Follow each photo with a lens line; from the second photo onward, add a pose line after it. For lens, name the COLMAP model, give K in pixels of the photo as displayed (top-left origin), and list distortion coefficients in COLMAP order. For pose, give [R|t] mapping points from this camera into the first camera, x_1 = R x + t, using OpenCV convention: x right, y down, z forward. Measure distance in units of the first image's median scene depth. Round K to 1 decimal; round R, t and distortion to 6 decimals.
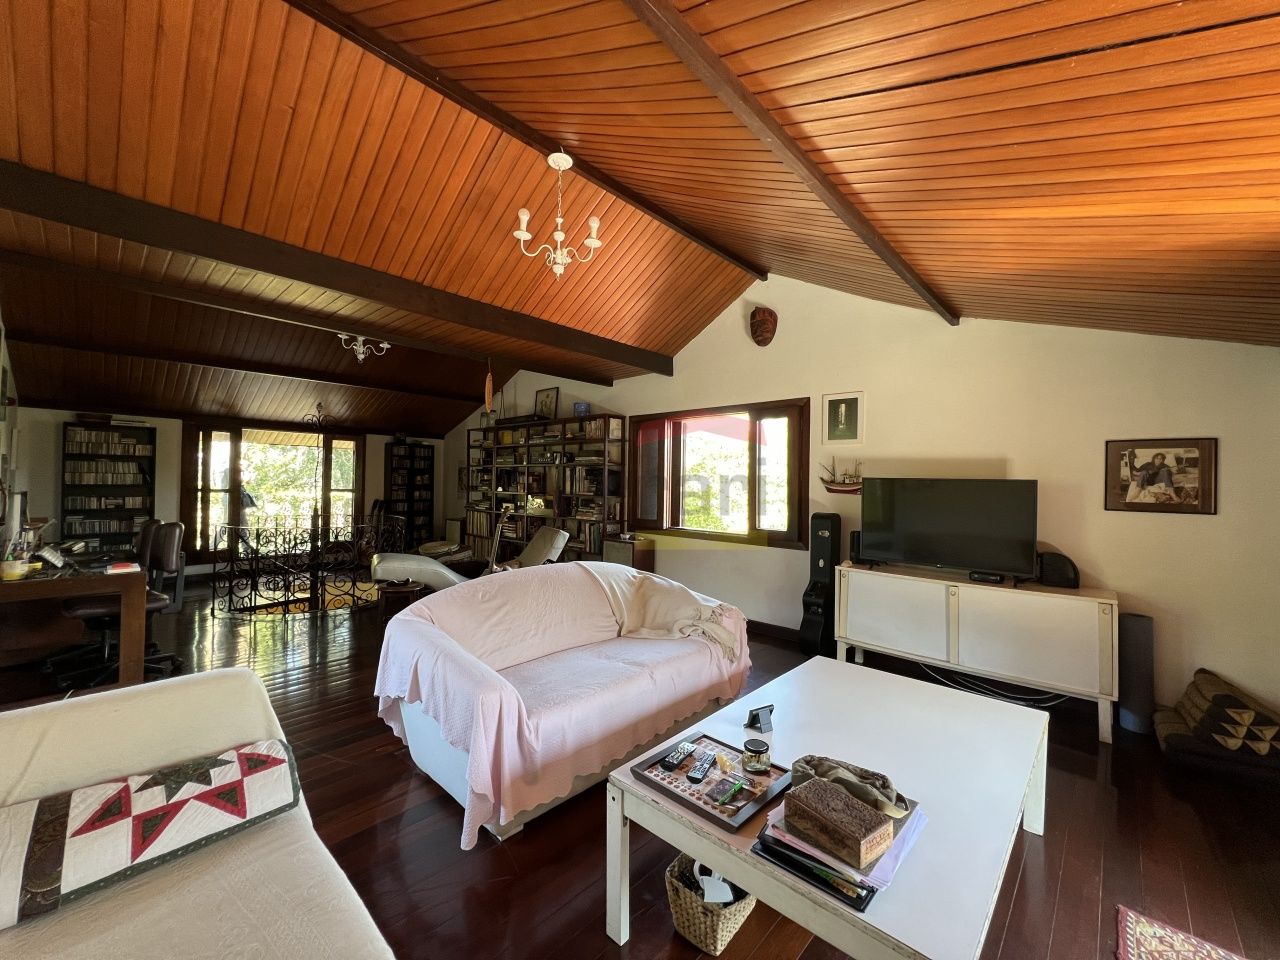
lens RADIAL K [[513.1, 0, 639.2], [0, 513.1, 477.0], [0, 0, 1]] dist [0.000541, 0.000051]
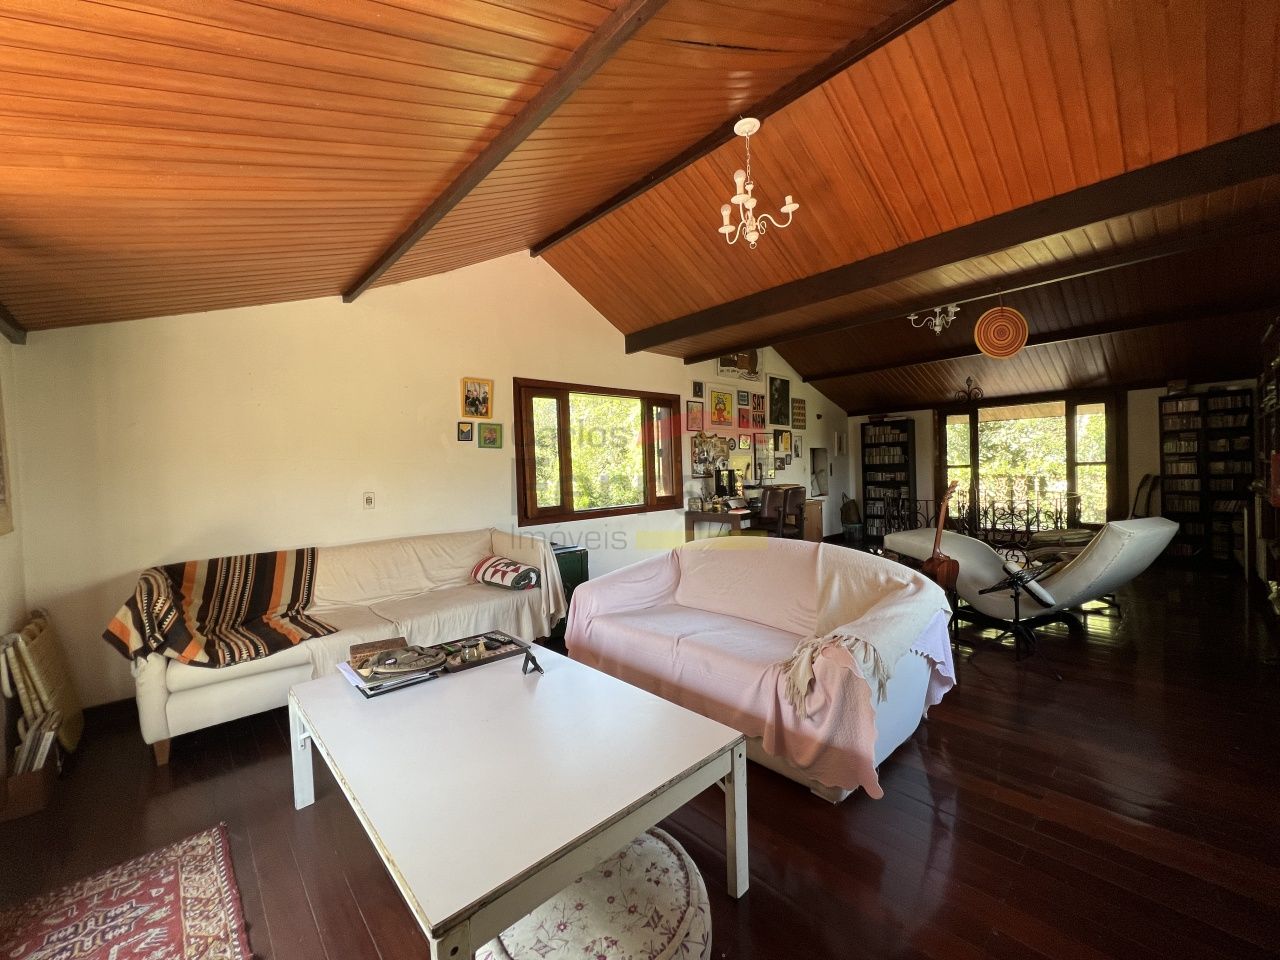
lens RADIAL K [[513.1, 0, 639.2], [0, 513.1, 477.0], [0, 0, 1]] dist [0.000541, 0.000051]
pose [[-0.070444, 0.003397, -0.997510, 0.409538], [0.042132, 0.999112, 0.000428, 0.021329], [0.996626, -0.041997, -0.070524, 0.407595]]
